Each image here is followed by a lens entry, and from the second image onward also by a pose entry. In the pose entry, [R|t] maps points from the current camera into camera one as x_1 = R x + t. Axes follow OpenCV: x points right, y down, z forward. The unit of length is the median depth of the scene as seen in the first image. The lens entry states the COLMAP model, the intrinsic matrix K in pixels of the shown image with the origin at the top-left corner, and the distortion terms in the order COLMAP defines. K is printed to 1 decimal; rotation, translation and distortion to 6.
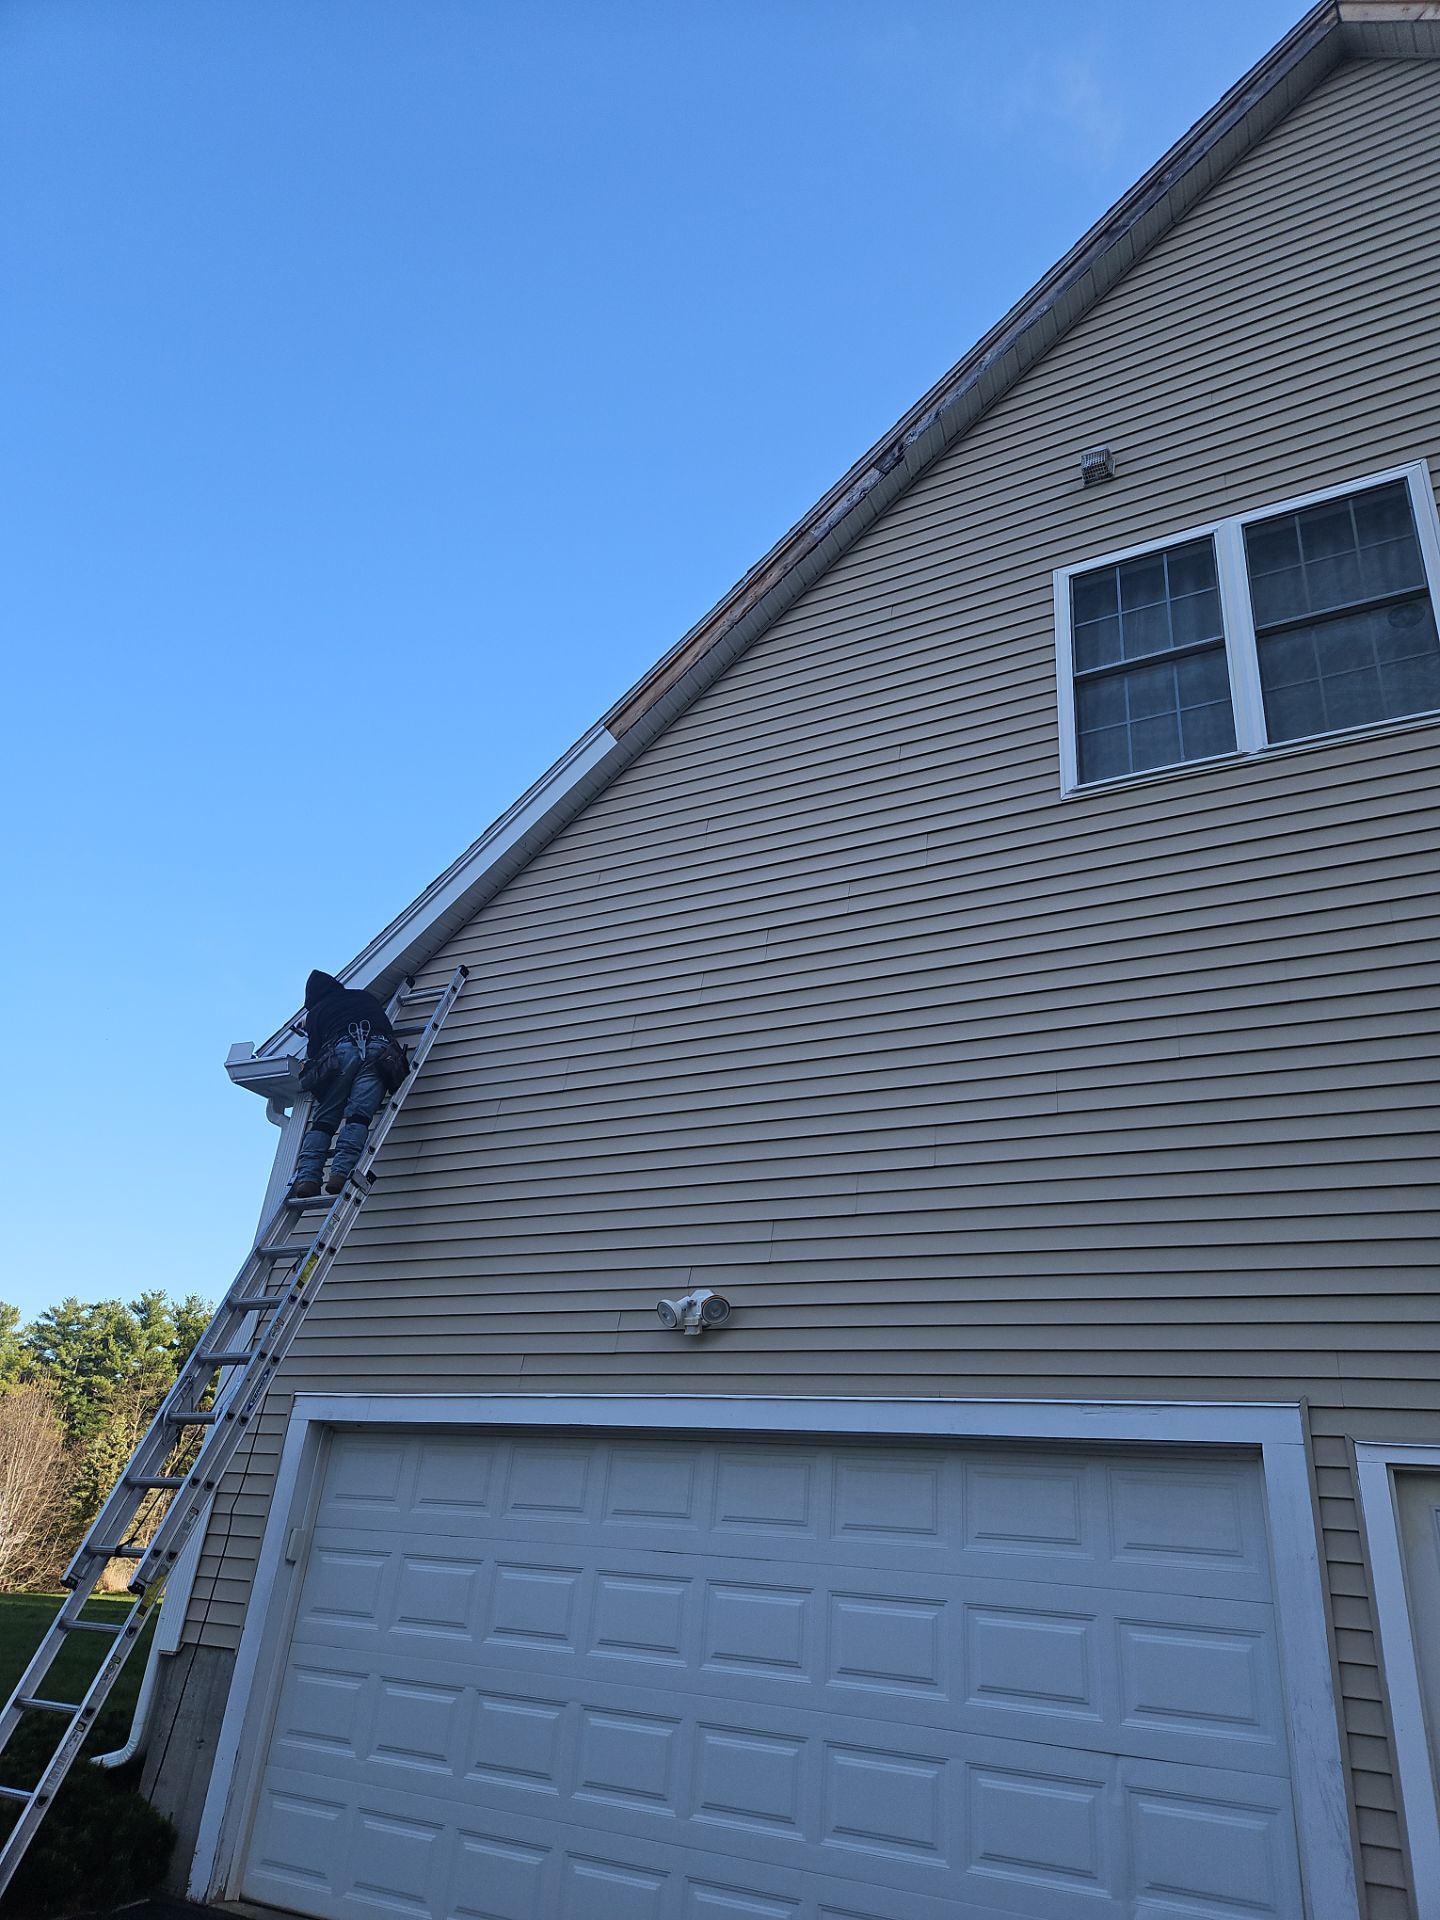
lens RADIAL K [[1318.8, 0, 701.4], [0, 1318.8, 933.3], [0, 0, 1]] dist [0.076351, -0.058472]
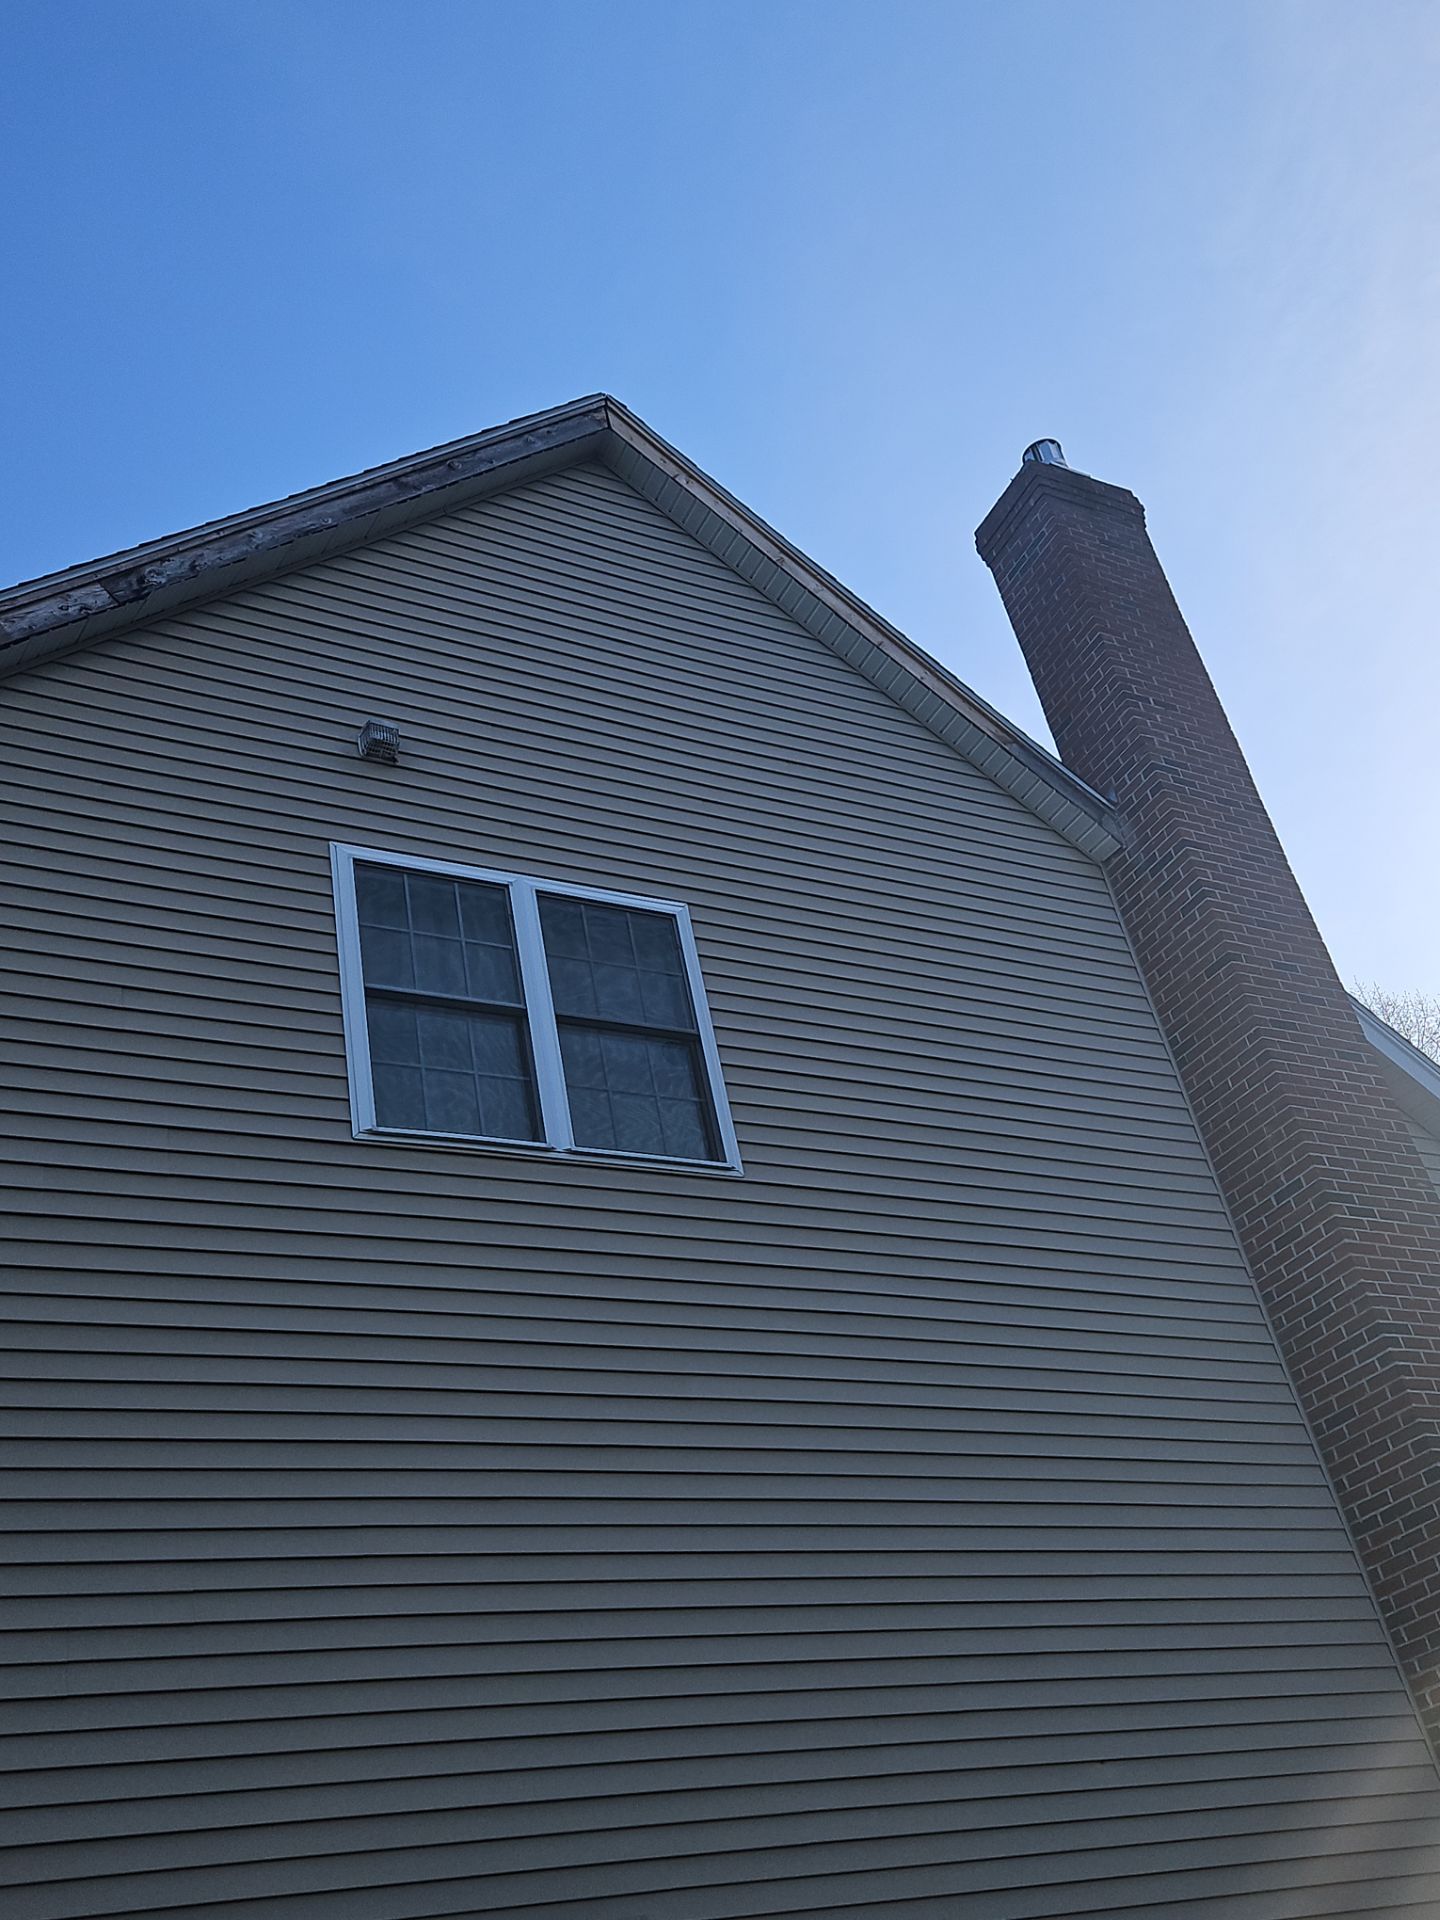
lens RADIAL K [[1914.9, 0, 699.7], [0, 1914.9, 956.7], [0, 0, 1]] dist [0.082466, -0.016086]
pose [[0.499286, 0.328691, 0.801670, -0.545522], [-0.183875, 0.944370, -0.272680, 0.067195], [-0.846701, -0.011262, 0.531949, 0.212781]]
